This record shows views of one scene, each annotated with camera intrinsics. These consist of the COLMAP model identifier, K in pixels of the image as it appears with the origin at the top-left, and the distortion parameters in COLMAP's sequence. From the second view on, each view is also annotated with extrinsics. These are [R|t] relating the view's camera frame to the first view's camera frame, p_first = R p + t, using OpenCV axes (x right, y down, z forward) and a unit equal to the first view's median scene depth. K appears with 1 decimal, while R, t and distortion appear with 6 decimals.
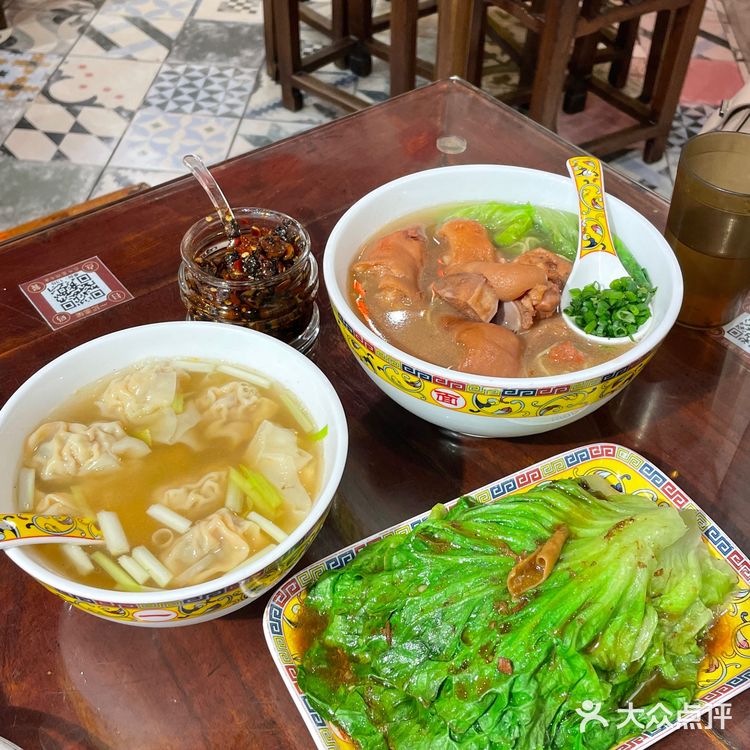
lens RADIAL K [[903.2, 0, 375.0], [0, 903.2, 375.0], [0, 0, 1]] dist [0.114430, -0.206595]
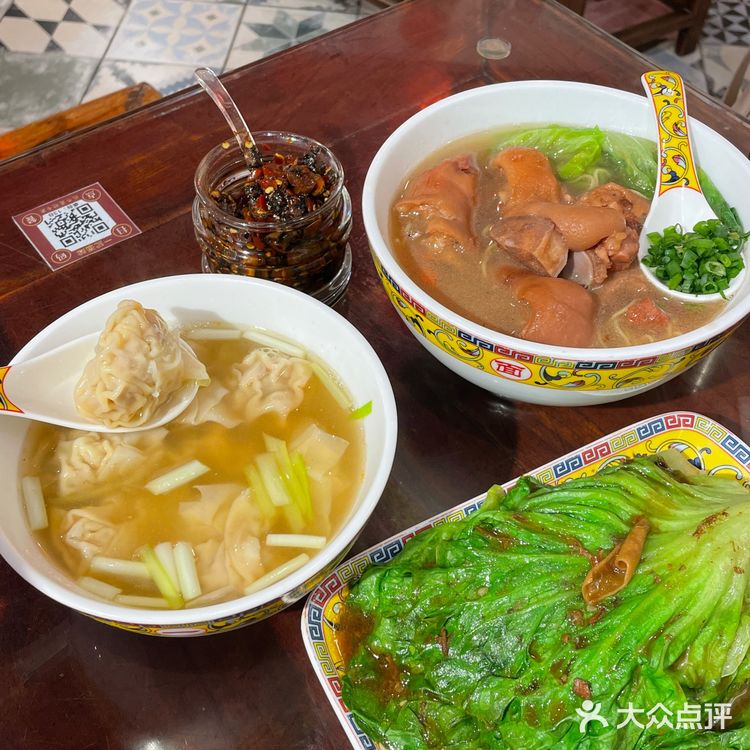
lens RADIAL K [[903.2, 0, 375.0], [0, 903.2, 375.0], [0, 0, 1]] dist [0.114430, -0.206595]
pose [[0.999985, 0.002865, -0.004742, -0.041002], [-0.002303, 0.993425, 0.114458, -0.061840], [0.005039, -0.114446, 0.993417, 0.128547]]
